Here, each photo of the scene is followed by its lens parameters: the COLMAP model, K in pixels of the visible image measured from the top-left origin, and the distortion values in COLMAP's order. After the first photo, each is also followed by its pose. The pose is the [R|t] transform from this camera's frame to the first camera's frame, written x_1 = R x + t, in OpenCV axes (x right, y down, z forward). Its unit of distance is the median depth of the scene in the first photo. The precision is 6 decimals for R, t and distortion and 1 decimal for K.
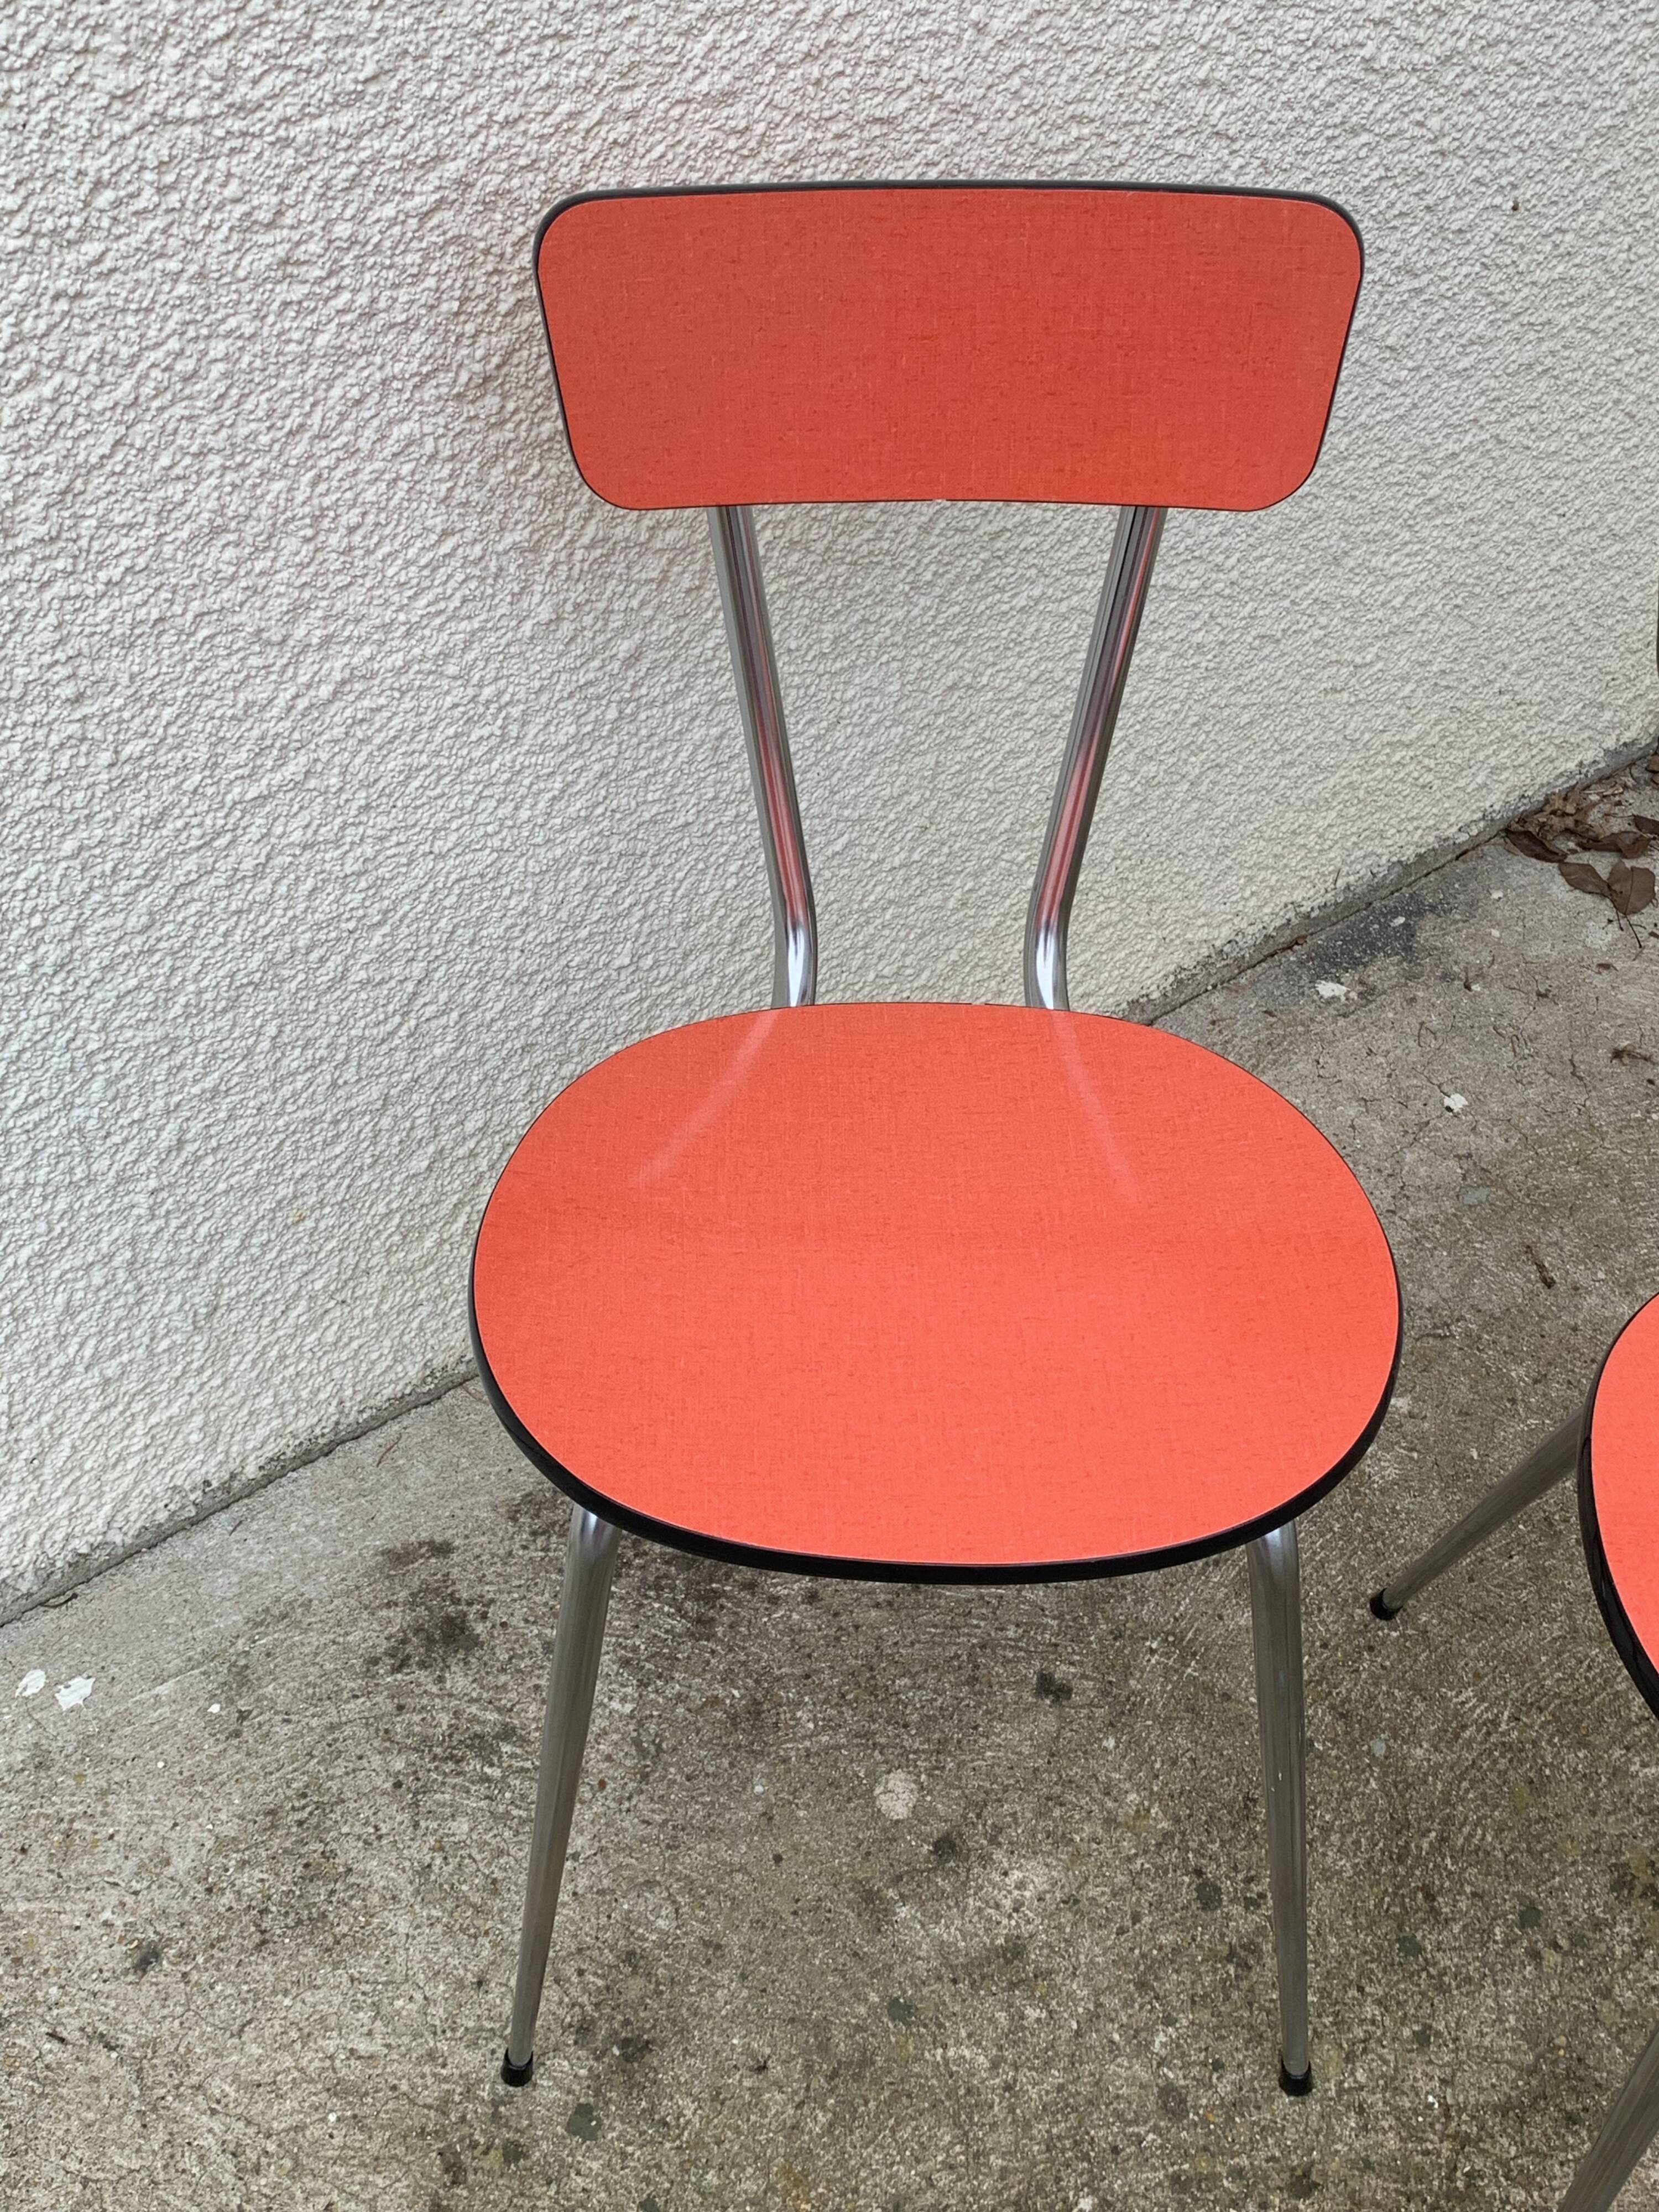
lens RADIAL K [[2446.2, 0, 825.5], [0, 2446.2, 1087.4], [0, 0, 1]] dist [0.043294, 0.000000]
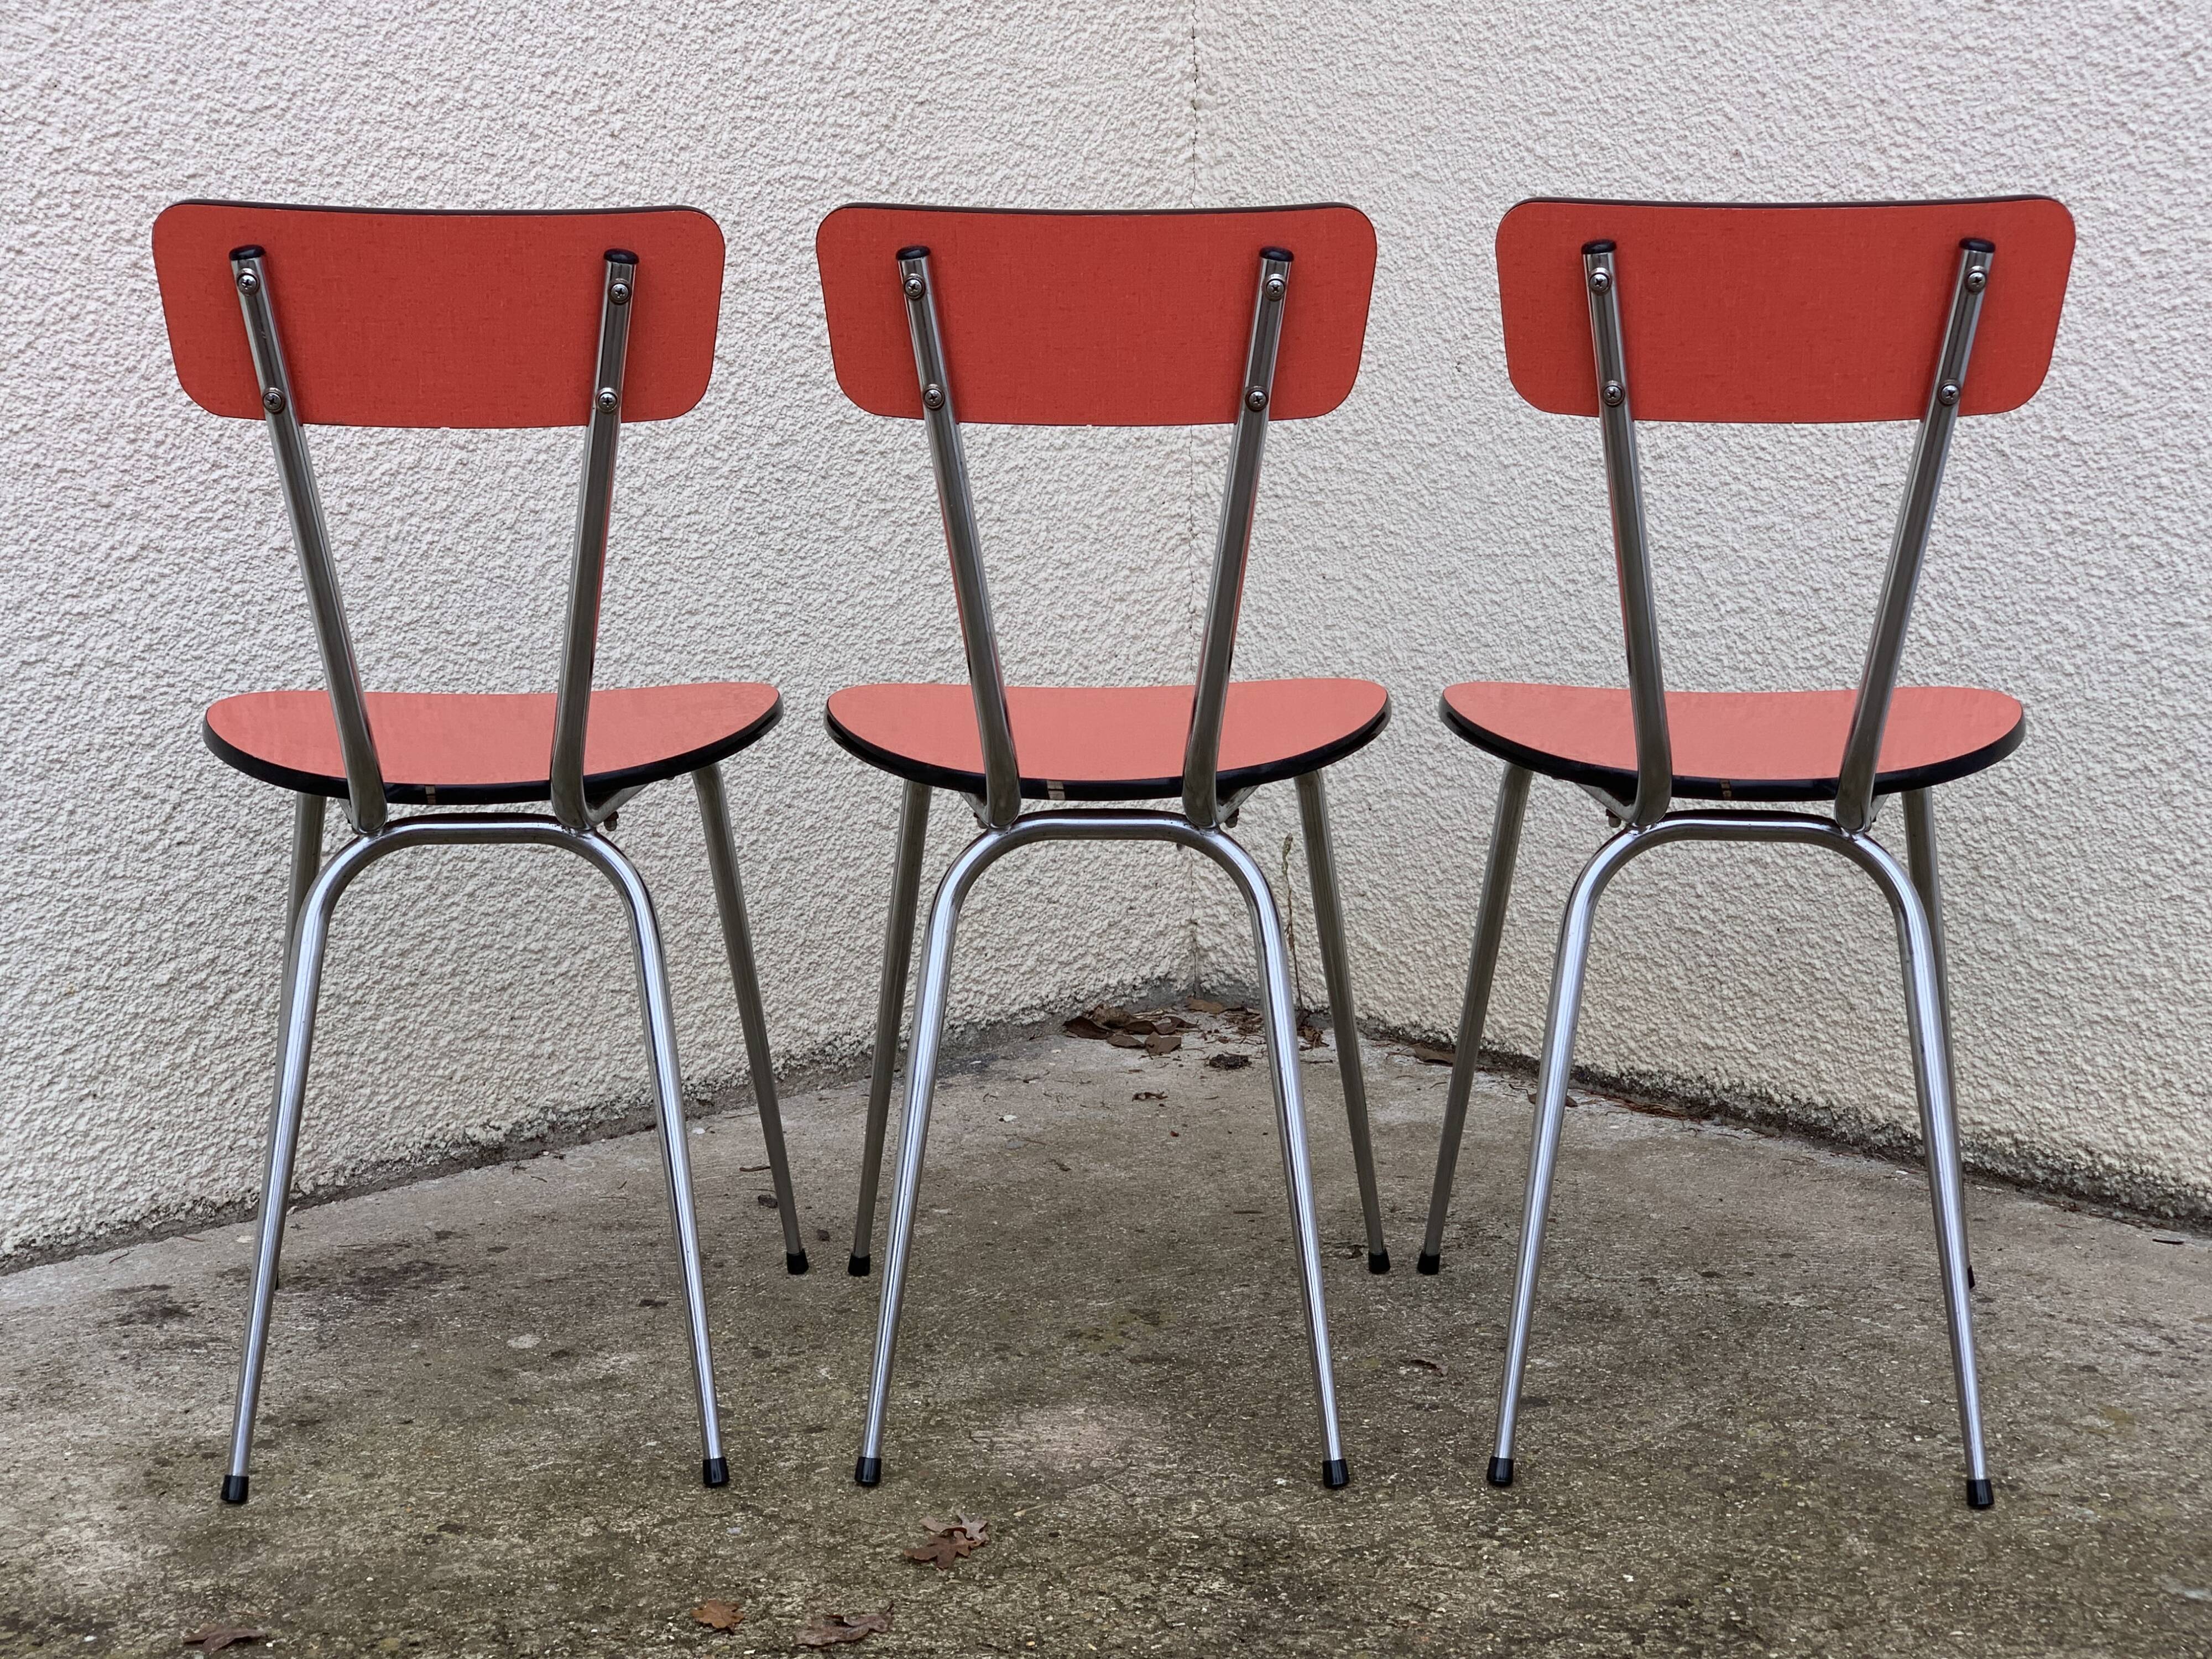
lens RADIAL K [[3391.8, 0, 1089.3], [0, 3391.8, 822.5], [0, 0, 1]] dist [0.043646, 0.000000]
pose [[0.990520, -0.028328, 0.134417, 0.096757], [0.099551, 0.822286, -0.560299, 1.165417], [-0.094658, 0.568368, 0.817311, -0.679934]]
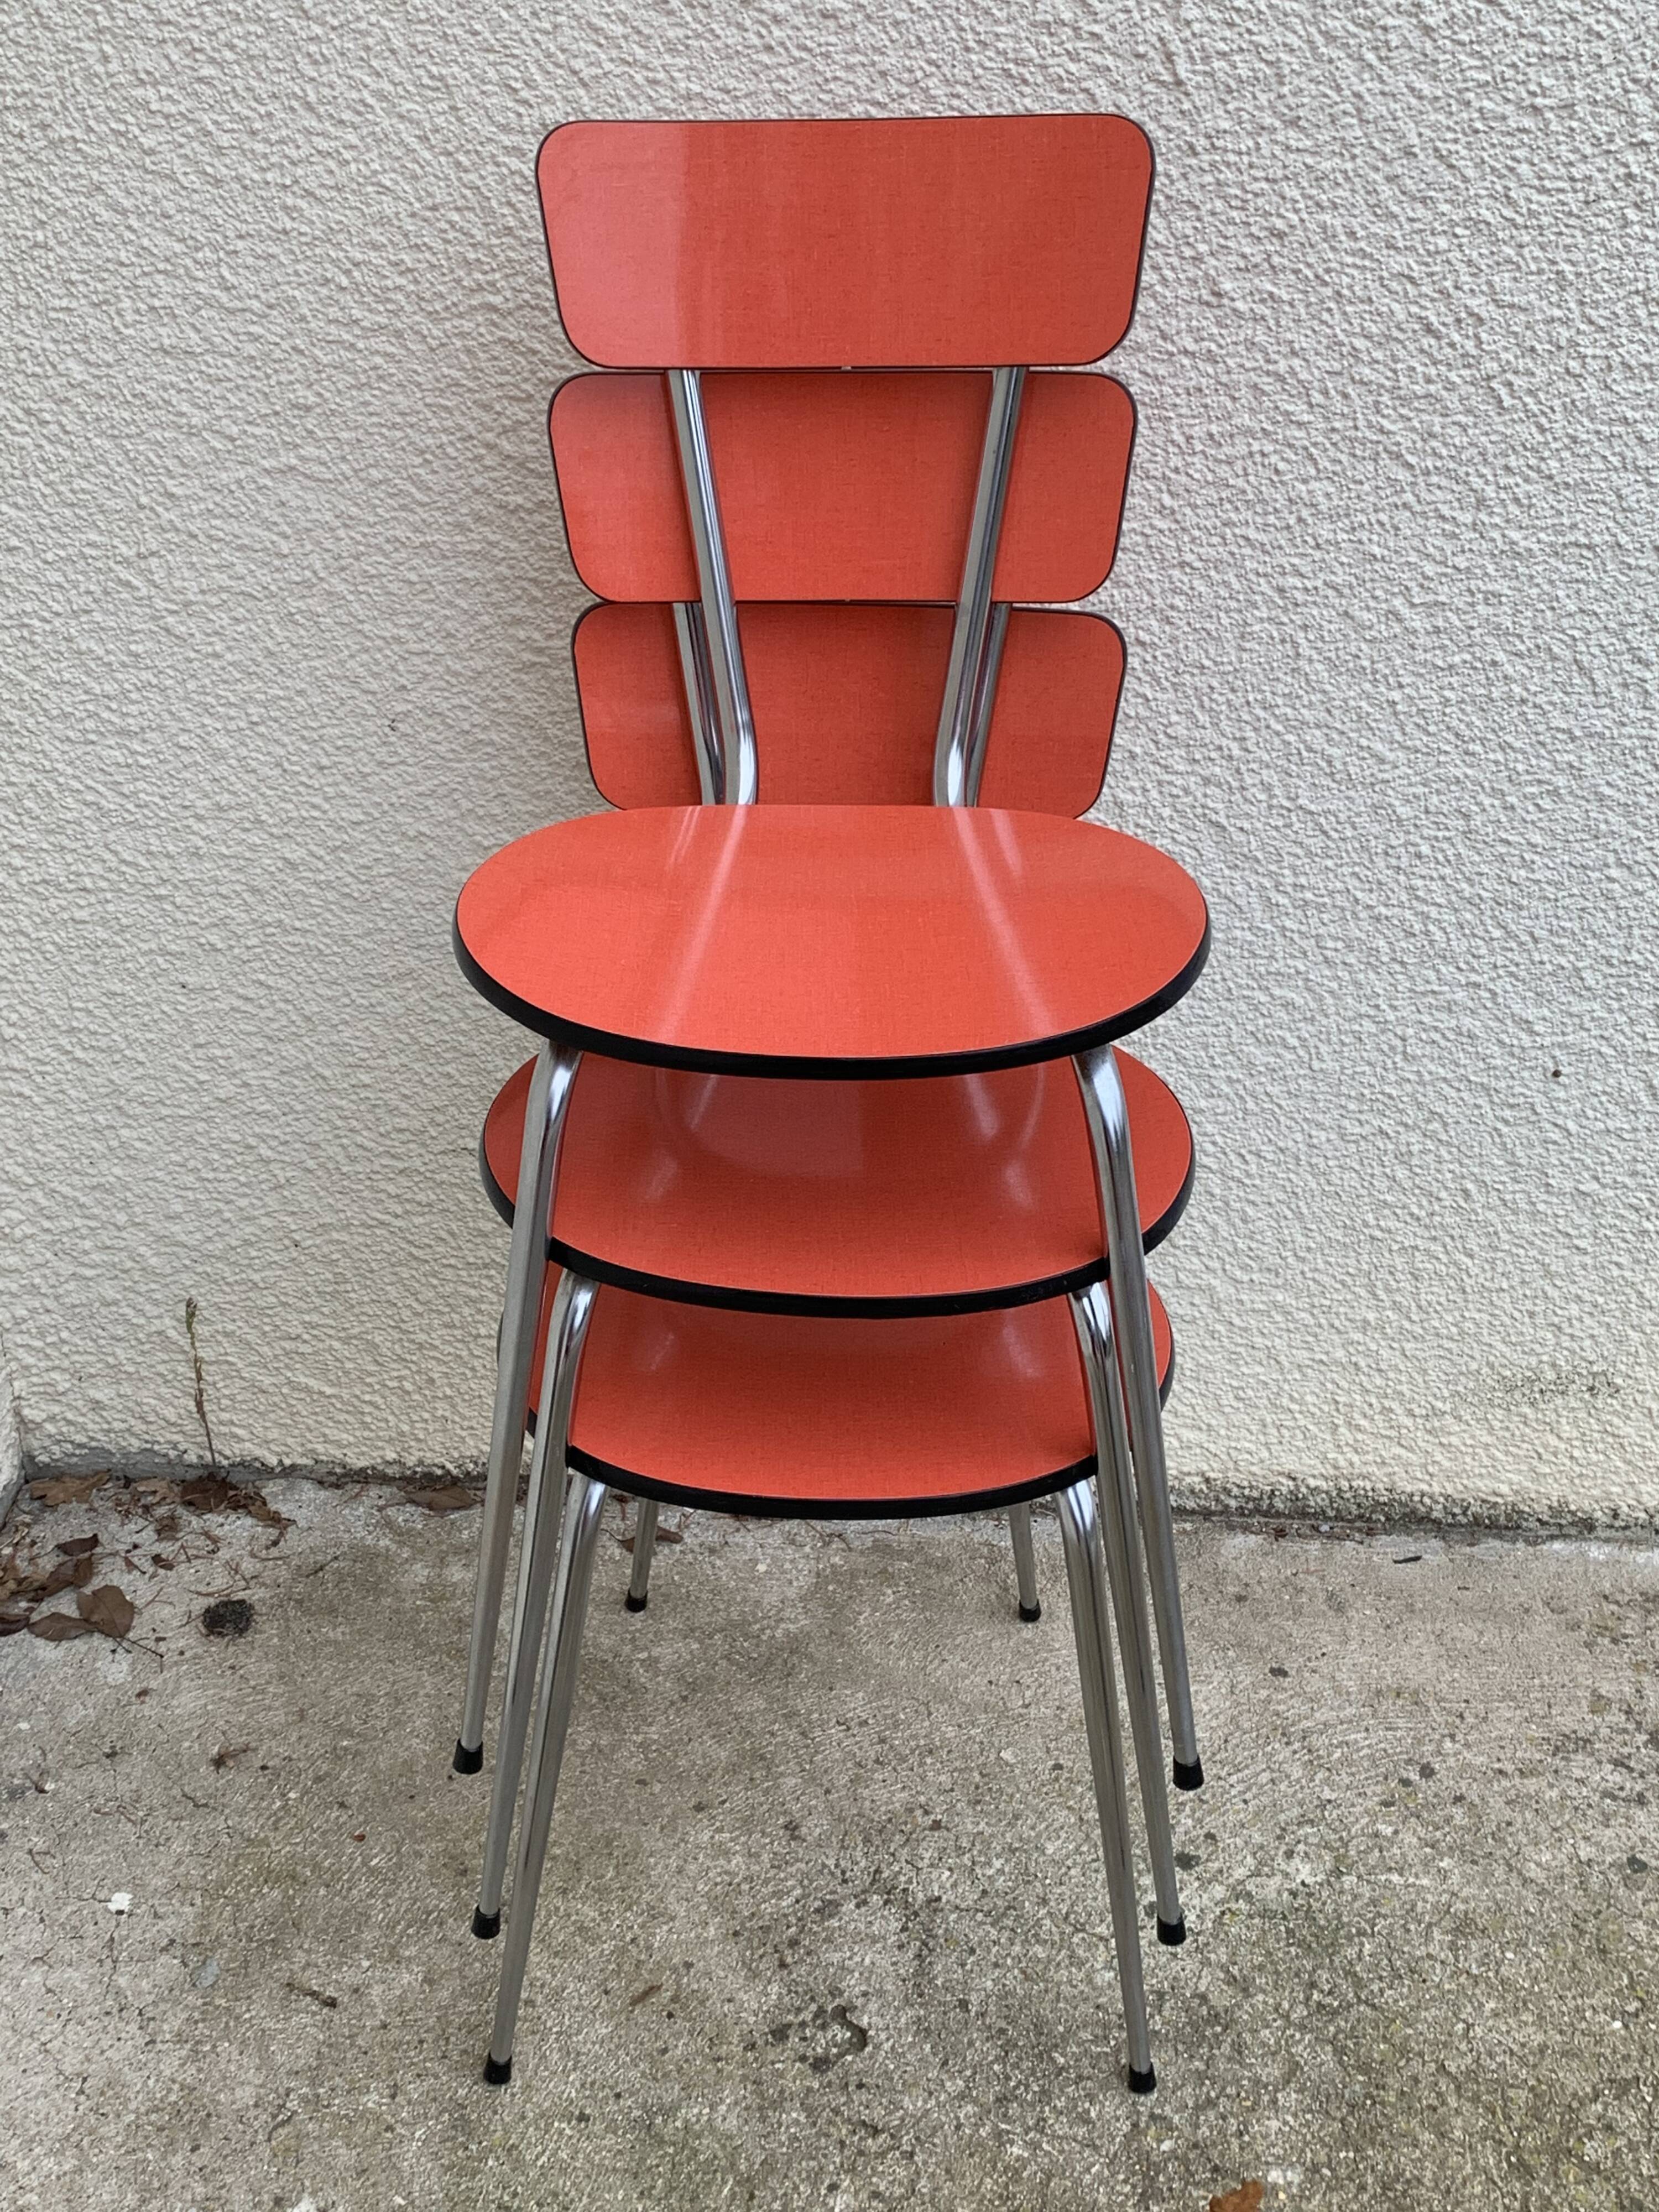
lens RADIAL K [[2775.4, 0, 814.1], [0, 2775.4, 1104.1], [0, 0, 1]] dist [0.086360, 0.000000]
pose [[0.624127, -0.388487, 0.677896, -0.242022], [0.539610, 0.841792, -0.014397, -0.123565], [-0.565055, 0.374785, 0.735017, -0.041383]]
